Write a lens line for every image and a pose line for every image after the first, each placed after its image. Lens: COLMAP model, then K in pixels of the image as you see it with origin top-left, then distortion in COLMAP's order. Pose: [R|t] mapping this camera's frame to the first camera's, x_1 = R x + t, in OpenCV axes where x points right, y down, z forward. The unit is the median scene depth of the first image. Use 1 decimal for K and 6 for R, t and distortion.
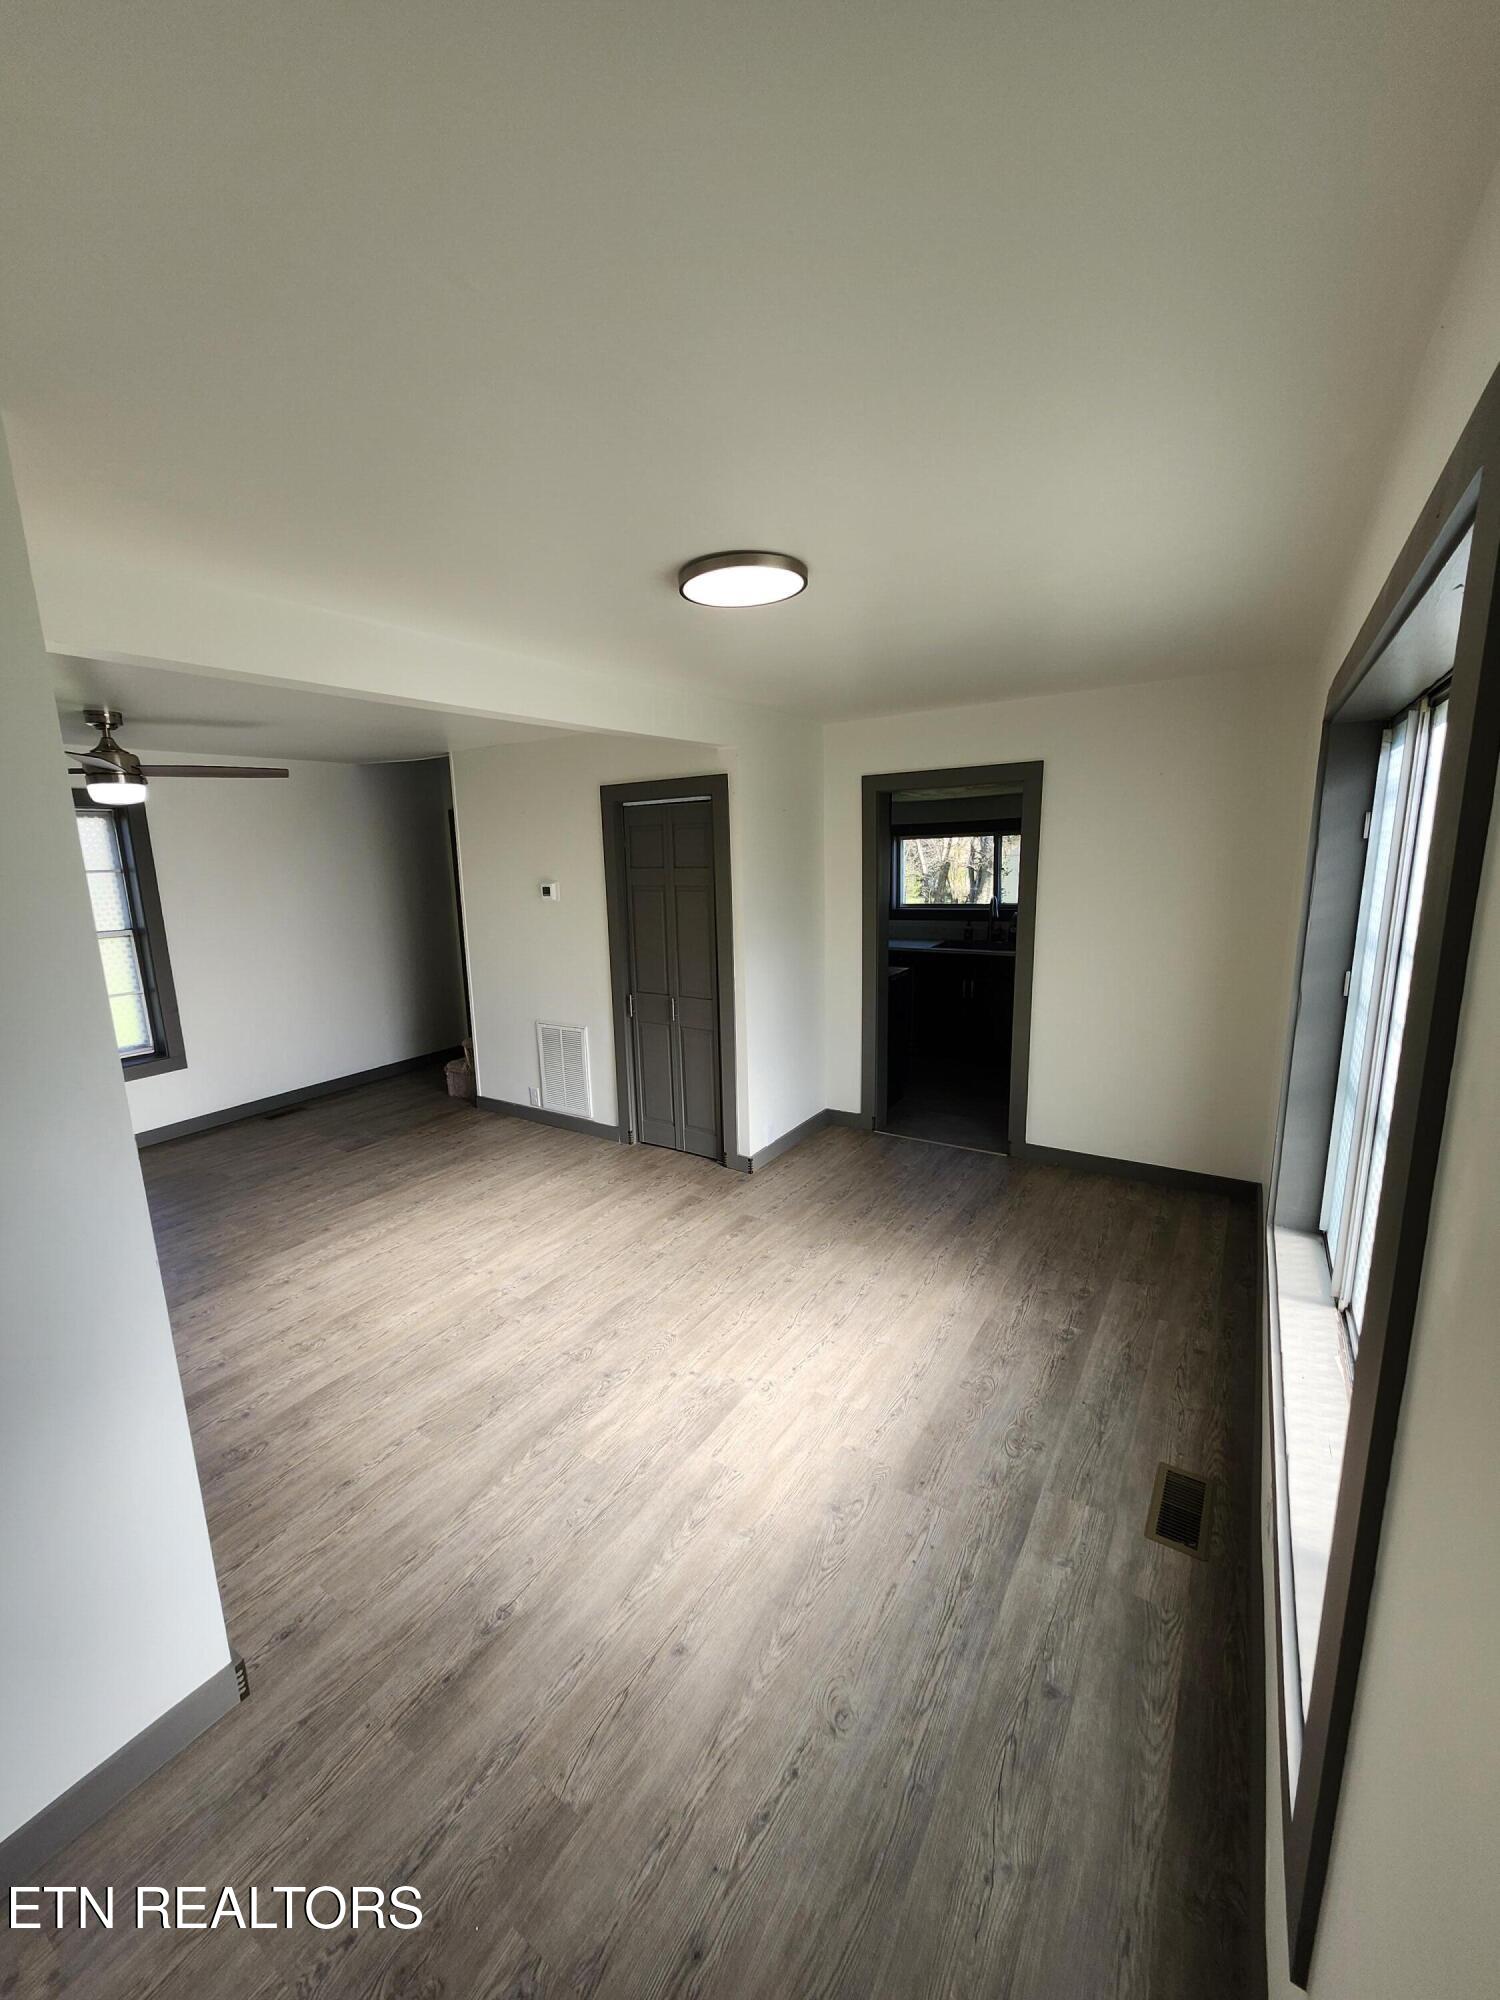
lens RADIAL K [[787.4, 0, 750.0], [0, 787.4, 1000.0], [0, 0, 1]] dist [0.008448, -0.000027]
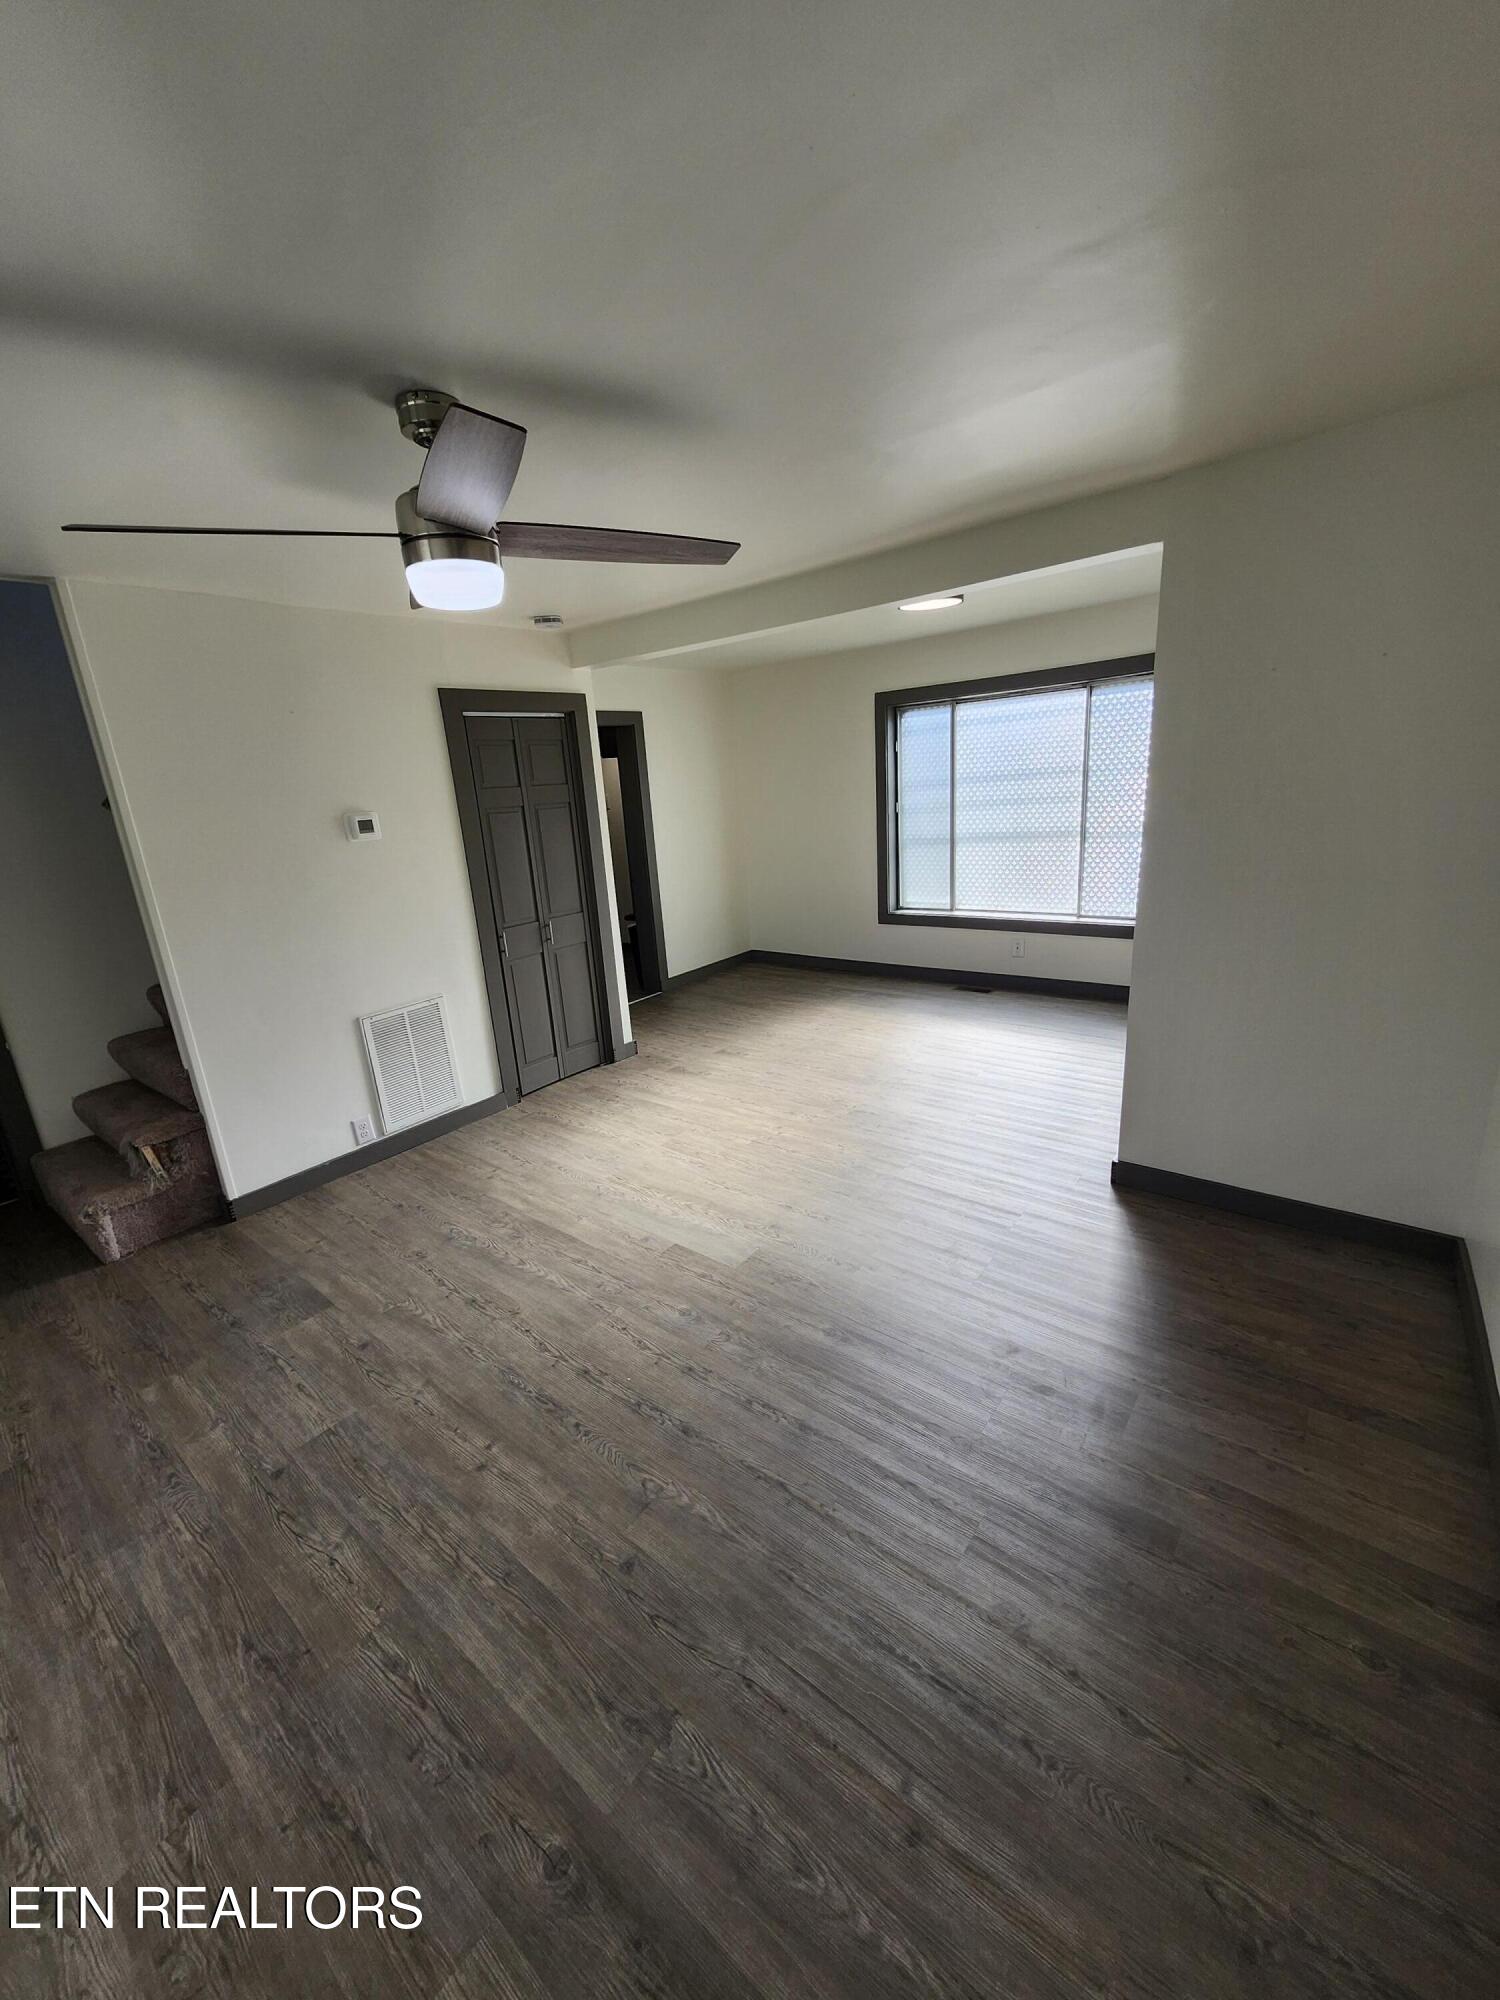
lens RADIAL K [[787.4, 0, 750.0], [0, 787.4, 1000.0], [0, 0, 1]] dist [0.008448, -0.000027]
pose [[0.099266, -0.252375, 0.962524, -1.093406], [0.254666, 0.941530, 0.220606, -0.065698], [-0.961921, 0.223224, 0.157734, 0.660418]]
